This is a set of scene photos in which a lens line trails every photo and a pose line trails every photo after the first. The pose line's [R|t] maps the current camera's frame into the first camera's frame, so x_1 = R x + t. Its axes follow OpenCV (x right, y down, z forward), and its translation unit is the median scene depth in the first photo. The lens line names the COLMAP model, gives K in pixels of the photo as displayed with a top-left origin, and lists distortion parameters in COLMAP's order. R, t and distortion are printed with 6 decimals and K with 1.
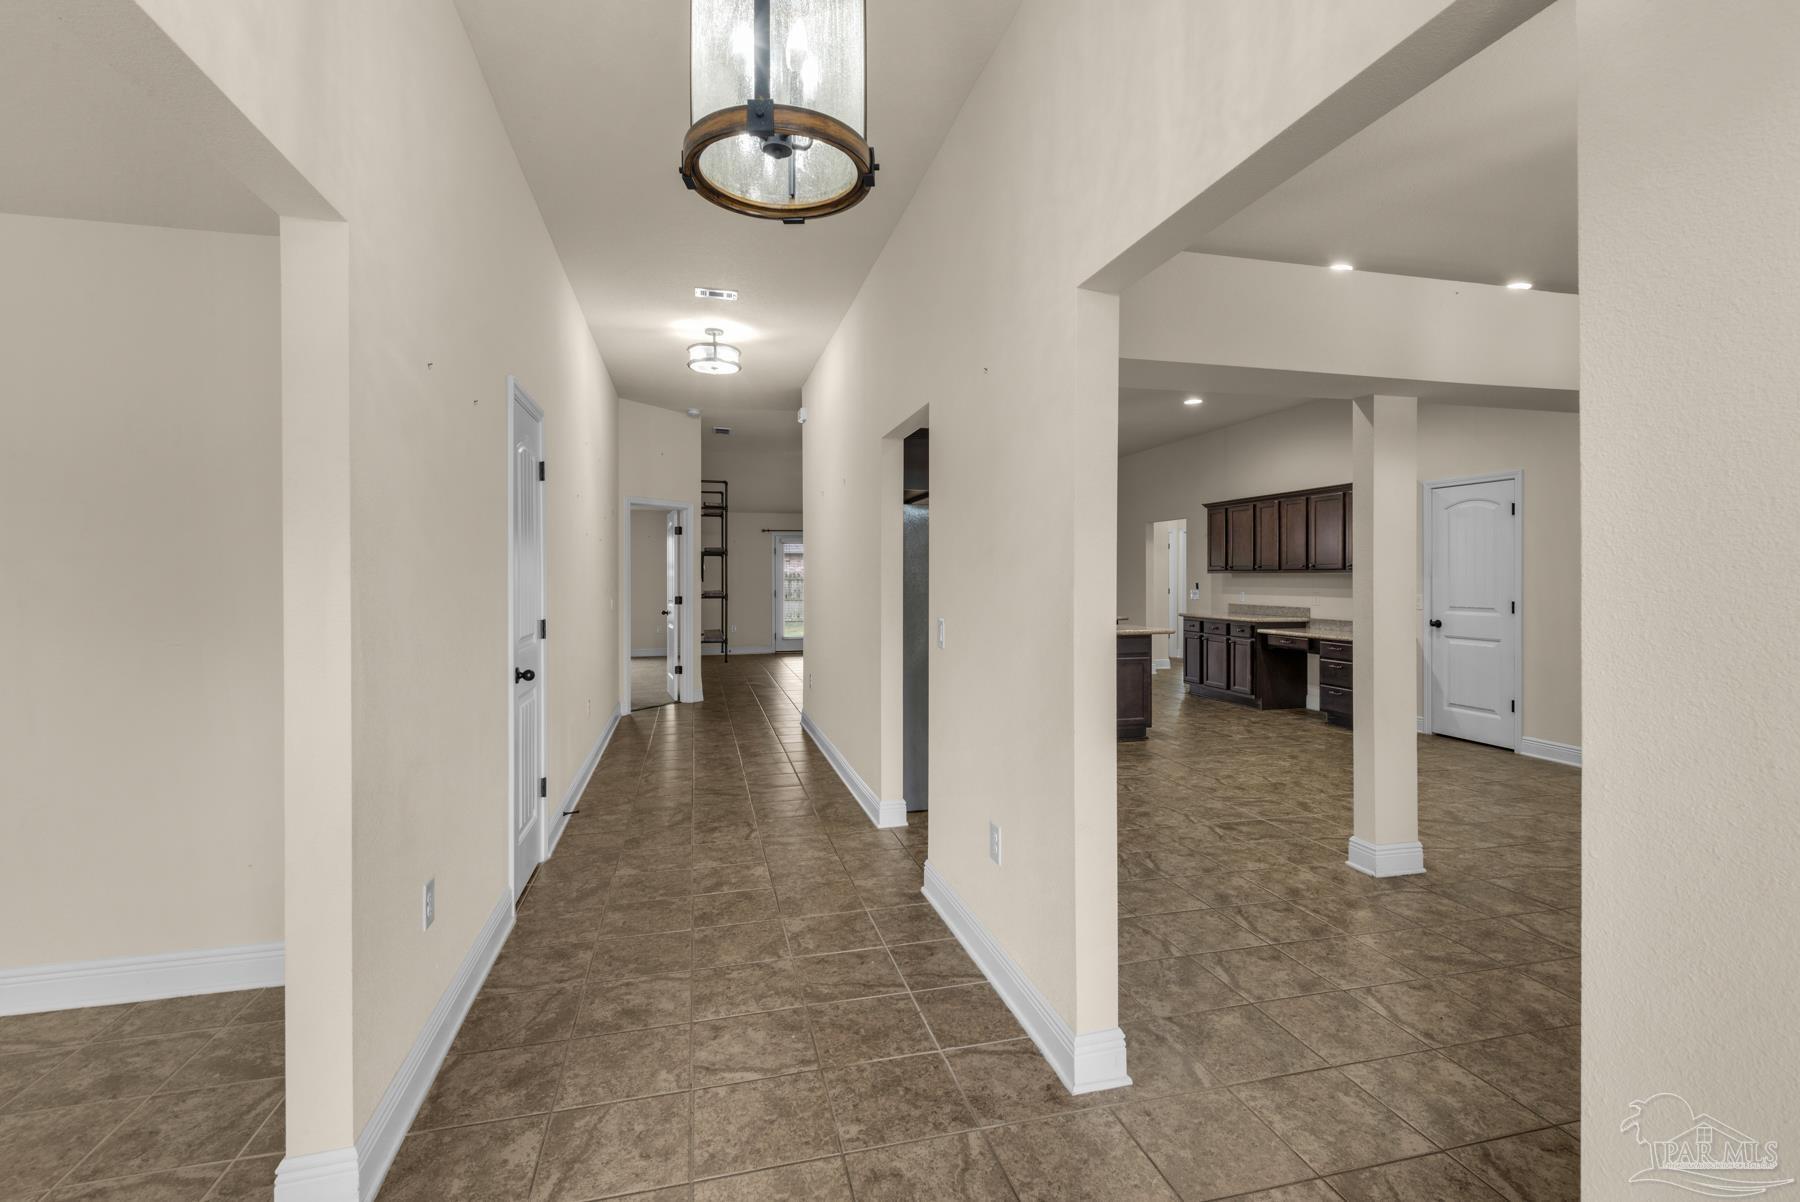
lens RADIAL K [[824.9, 0, 912.3], [0, 824.9, 586.2], [0, 0, 1]] dist [0.027649, -0.015974]
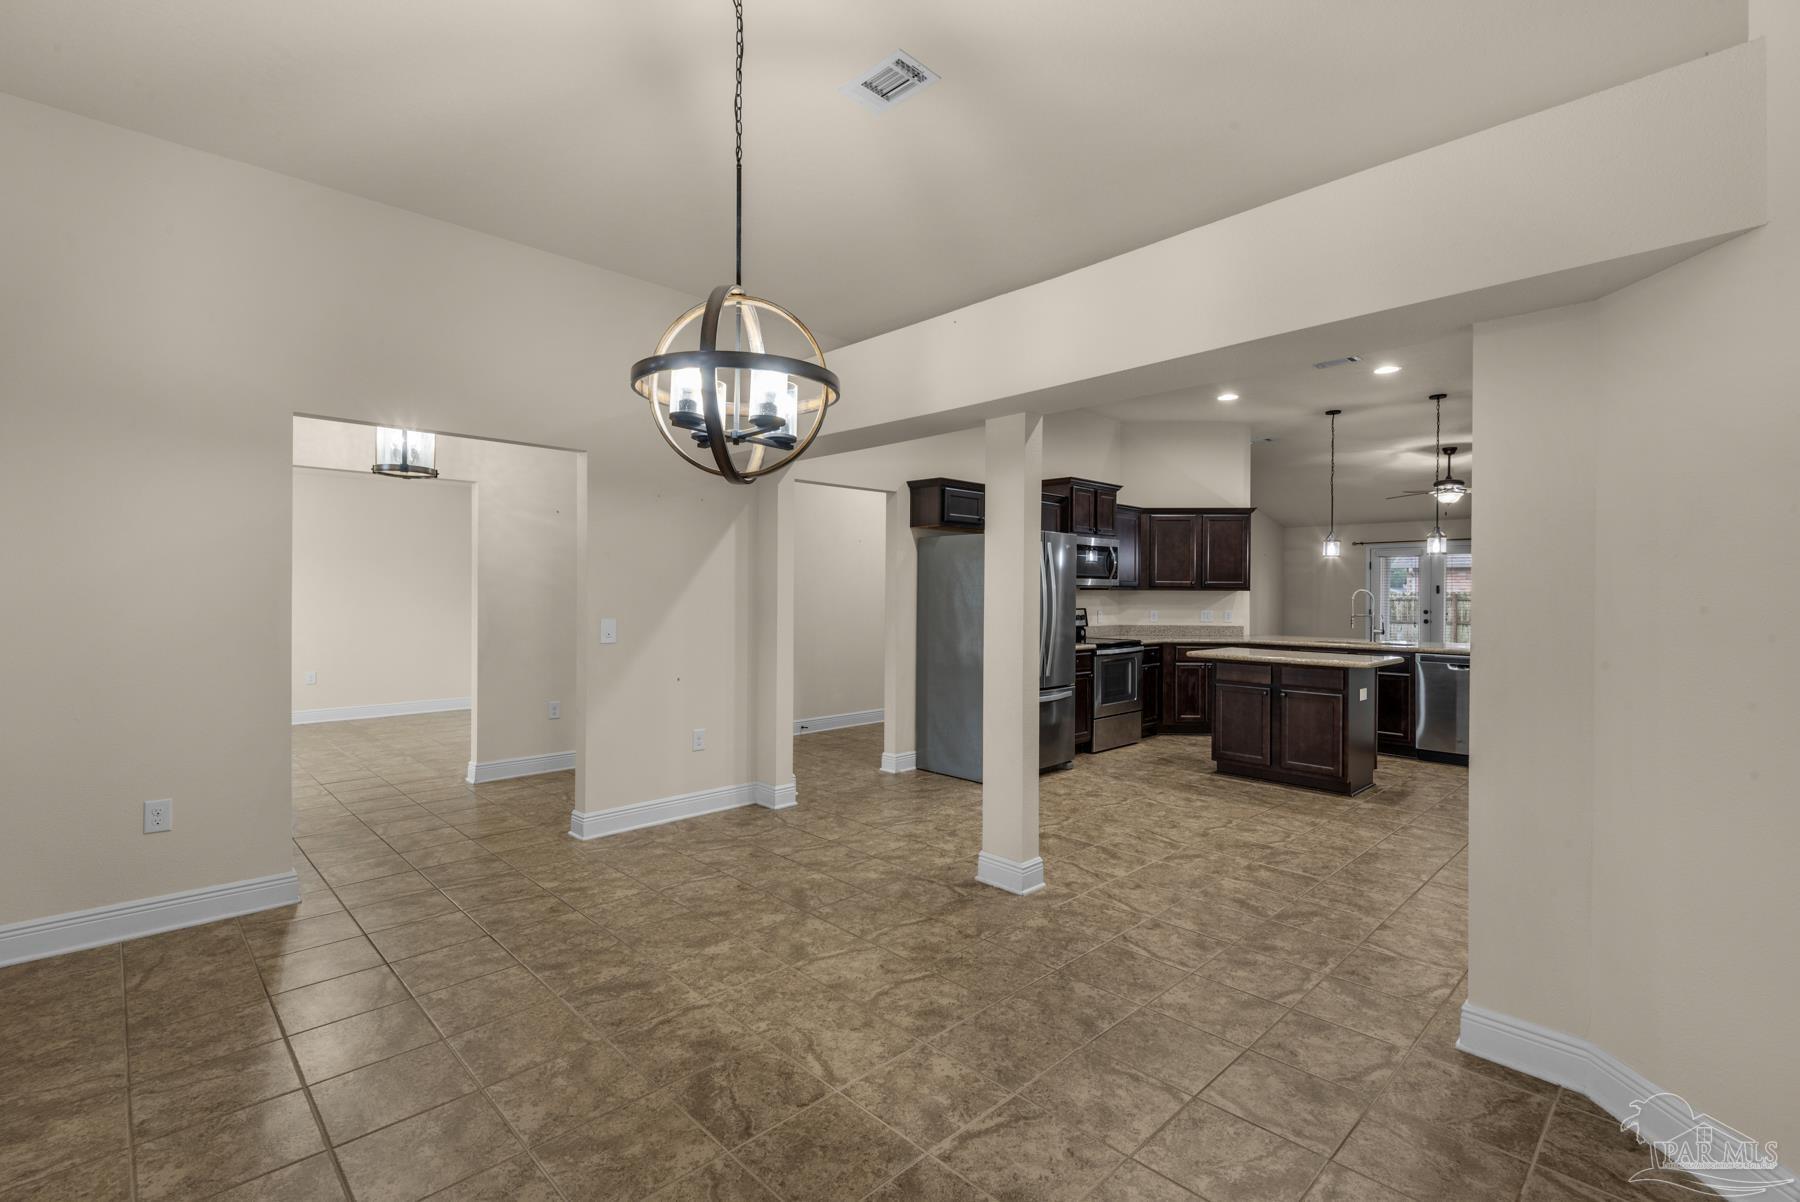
lens RADIAL K [[811.2, 0, 897.6], [0, 811.2, 592.0], [0, 0, 1]] dist [0.036474, -0.018654]
pose [[0.489025, 0.006119, -0.872248, 1.539476], [-0.018678, 0.999820, -0.003457, -0.006405], [0.872070, 0.017982, 0.489051, 0.448980]]
